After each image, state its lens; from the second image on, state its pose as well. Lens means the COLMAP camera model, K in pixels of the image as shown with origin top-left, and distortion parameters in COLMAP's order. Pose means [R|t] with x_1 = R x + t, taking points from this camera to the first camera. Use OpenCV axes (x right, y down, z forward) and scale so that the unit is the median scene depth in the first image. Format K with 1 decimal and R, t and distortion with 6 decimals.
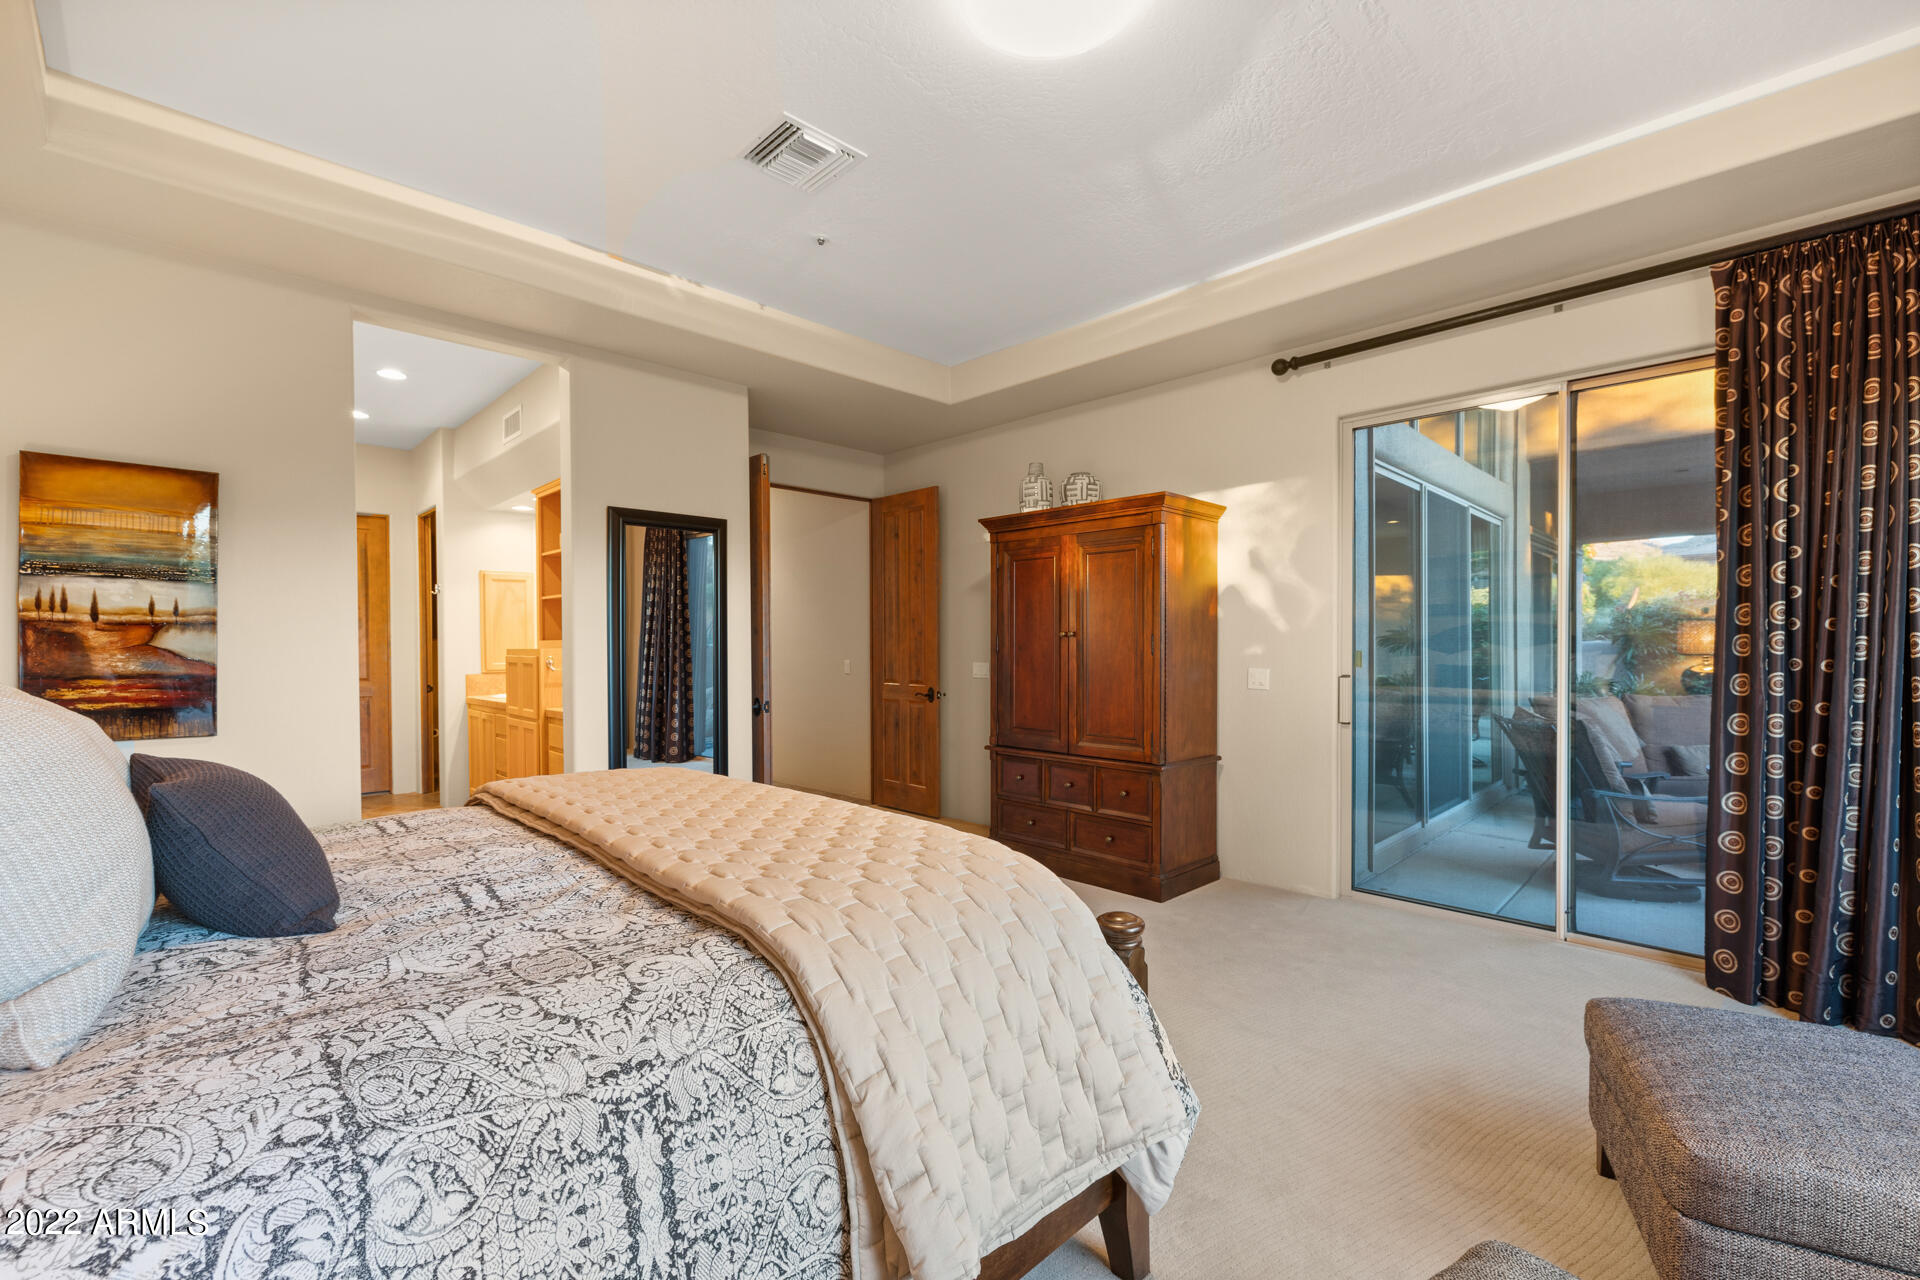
lens RADIAL K [[827.3, 0, 964.6], [0, 827.3, 636.9], [0, 0, 1]] dist [0.001376, 0.000259]
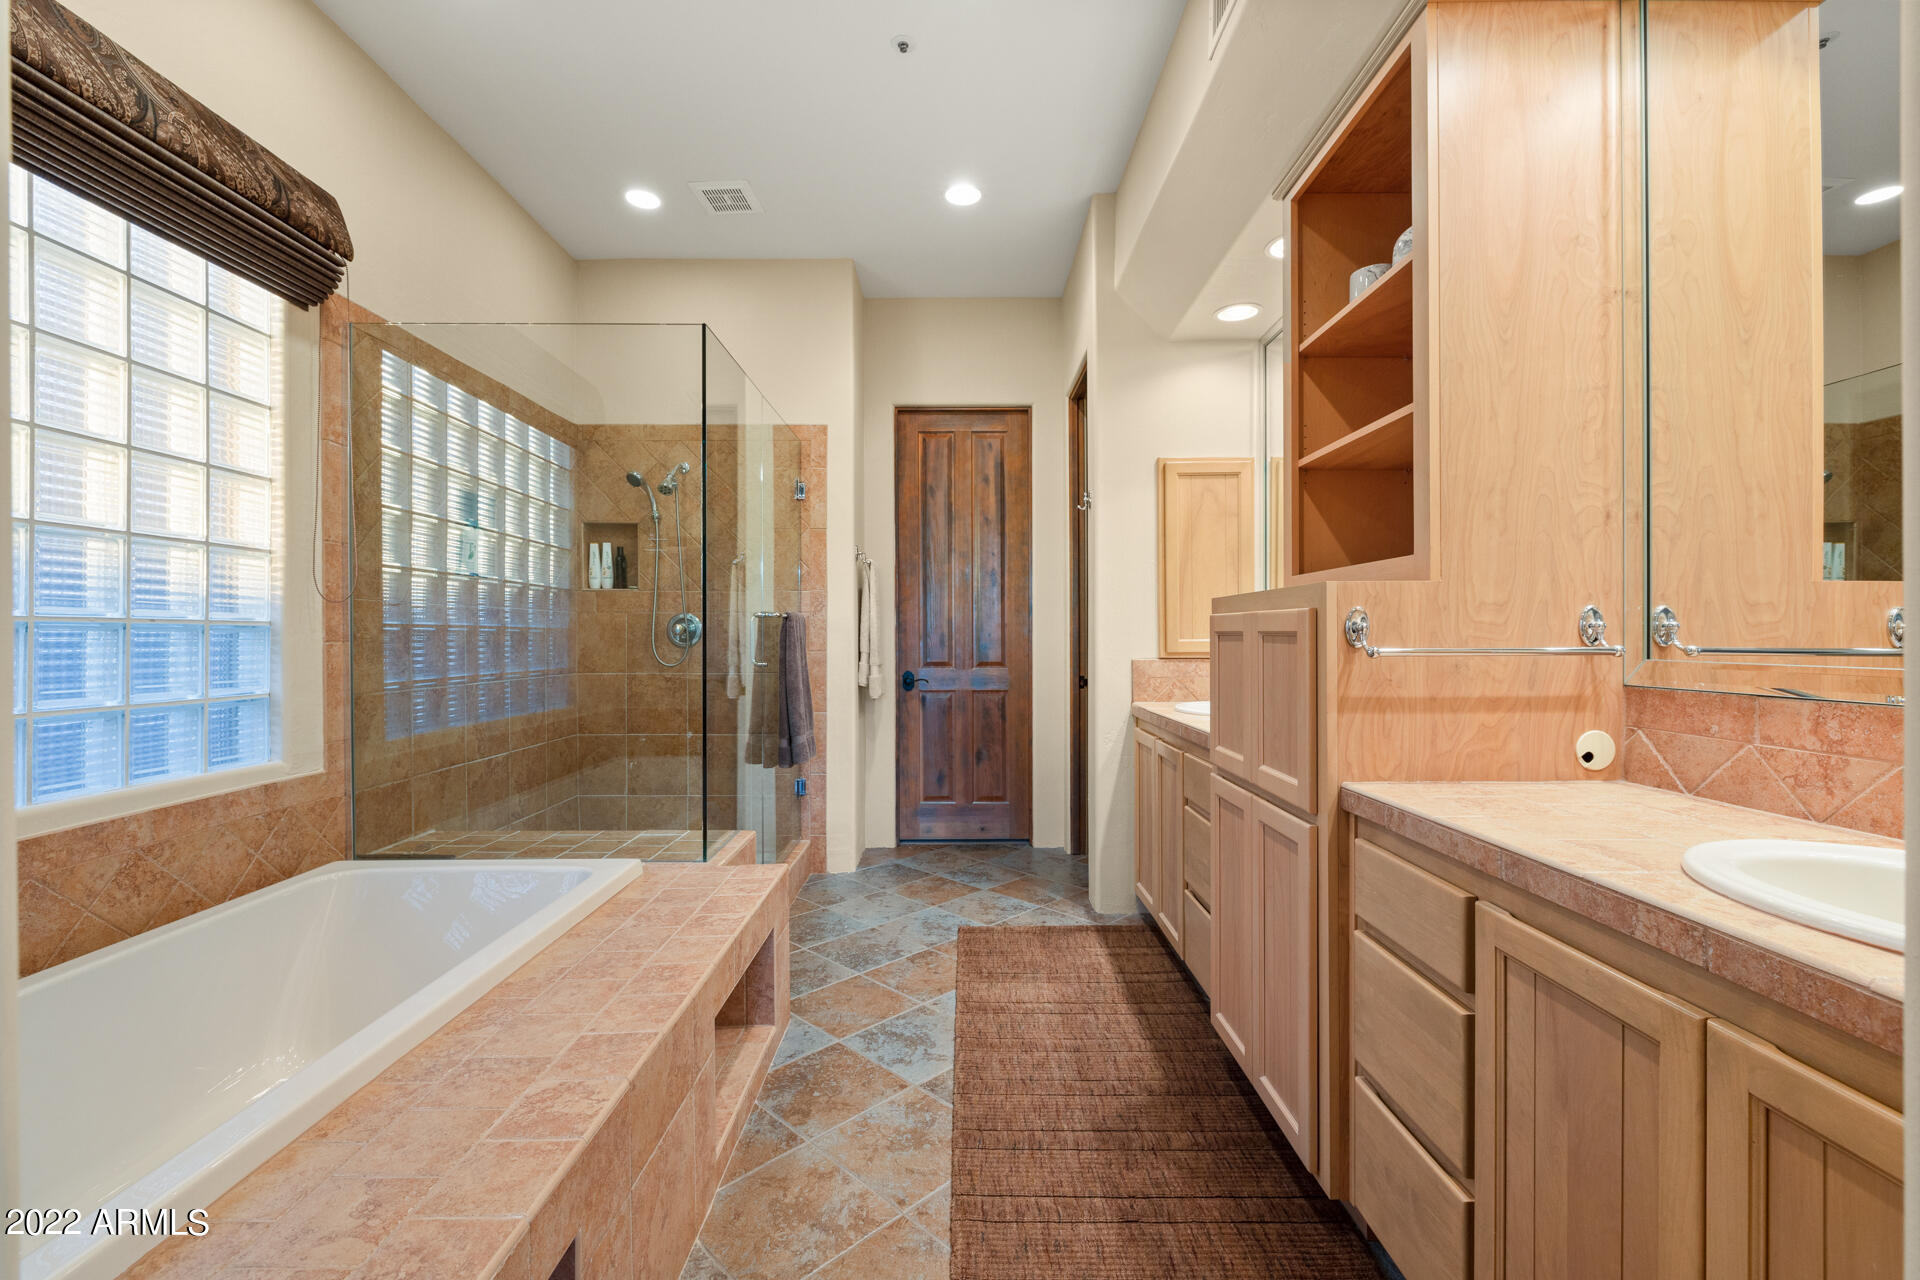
lens RADIAL K [[827.3, 0, 964.6], [0, 827.3, 636.9], [0, 0, 1]] dist [0.001376, 0.000259]
pose [[0.720794, 0.009596, -0.693083, -0.316598], [-0.004559, 0.999948, 0.009103, 0.025844], [0.693134, -0.003402, 0.720801, 0.550320]]
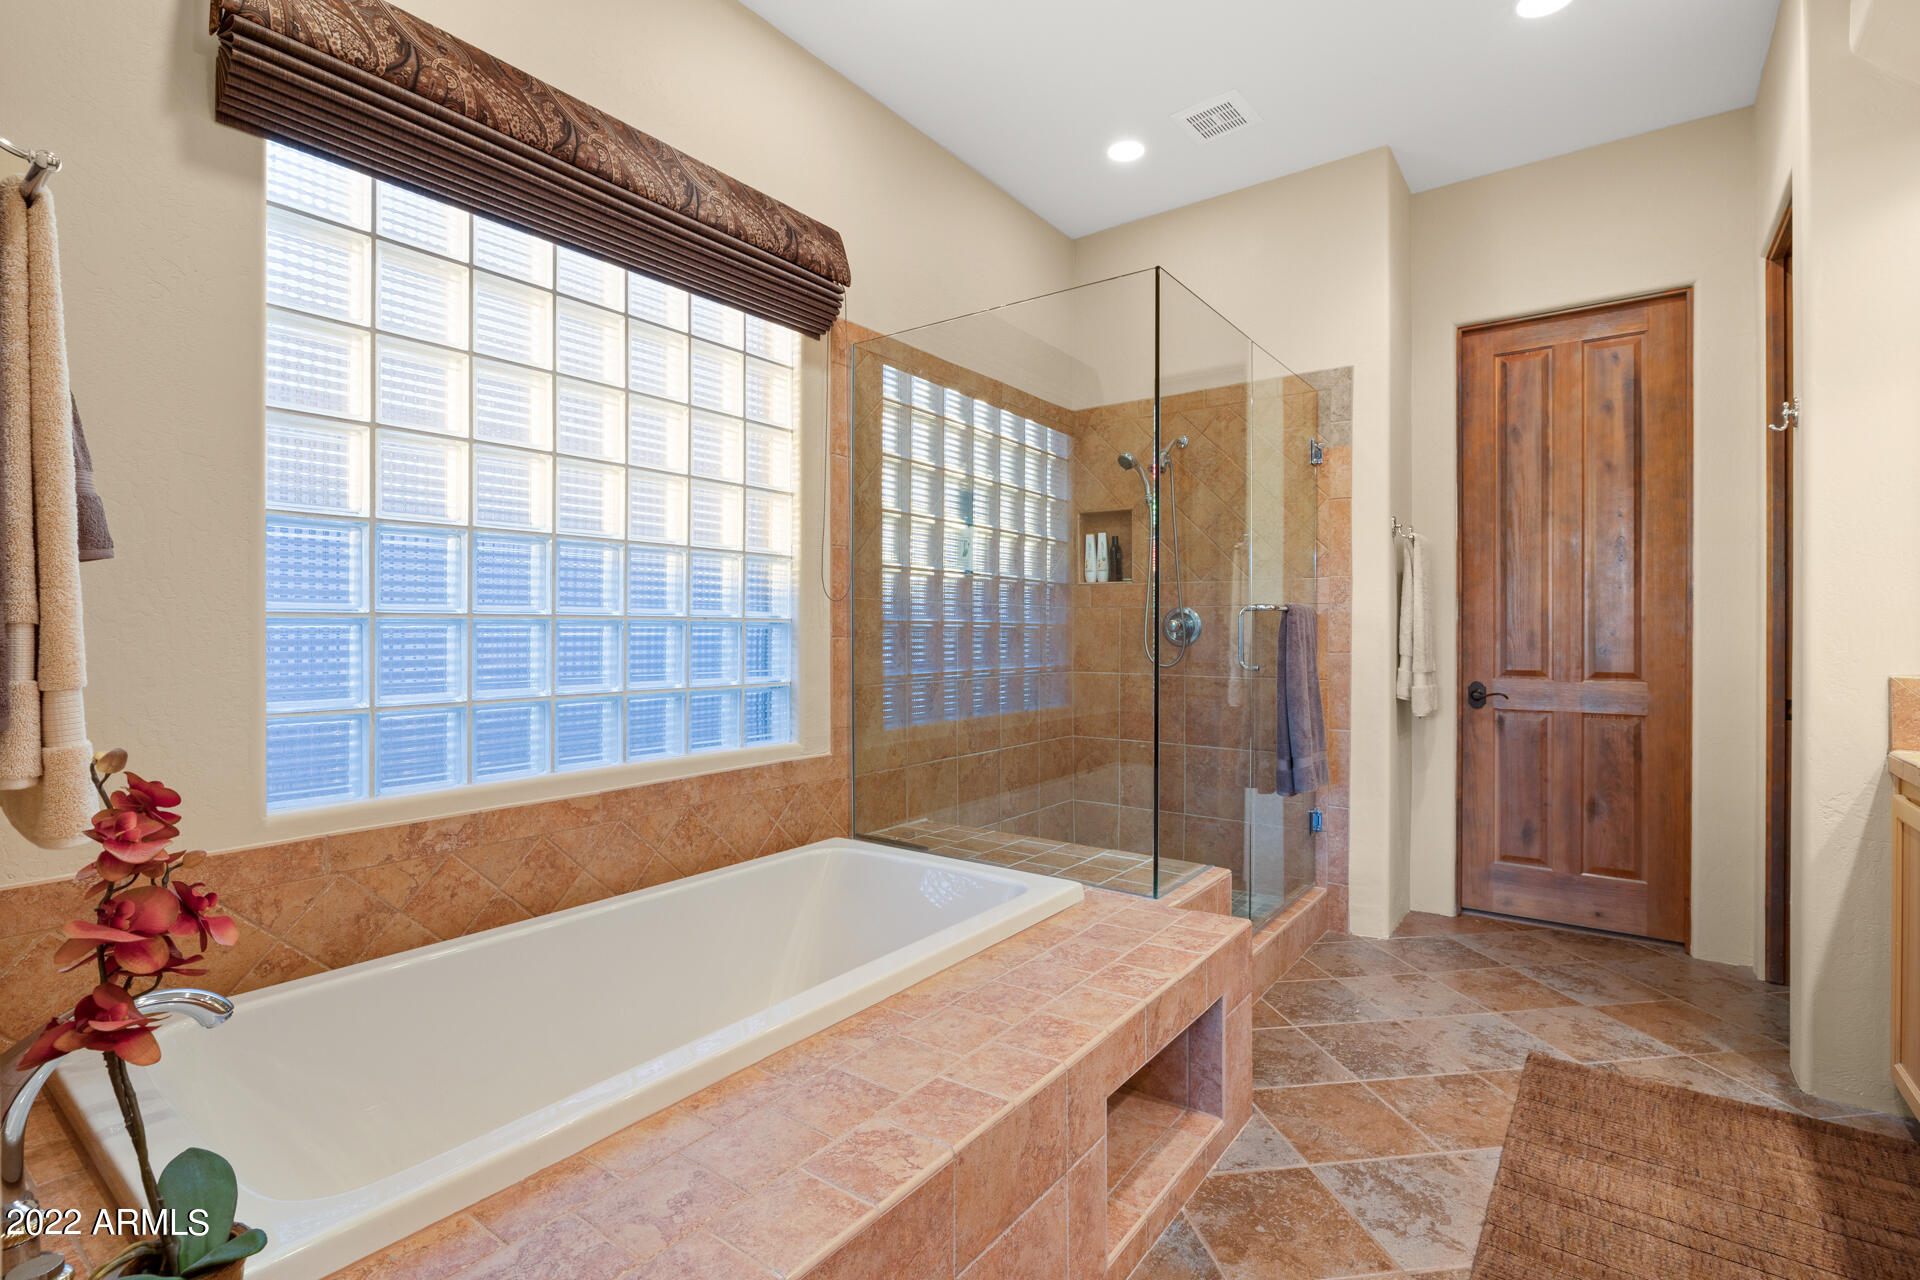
lens RADIAL K [[900.8, 0, 960.7], [0, 900.8, 634.2], [0, 0, 1]] dist [-0.008051, 0.001733]
pose [[0.153645, 0.013043, -0.988040, -0.330647], [-0.003075, 0.999914, 0.012722, 0.025428], [0.988121, 0.001084, 0.153672, 0.614885]]
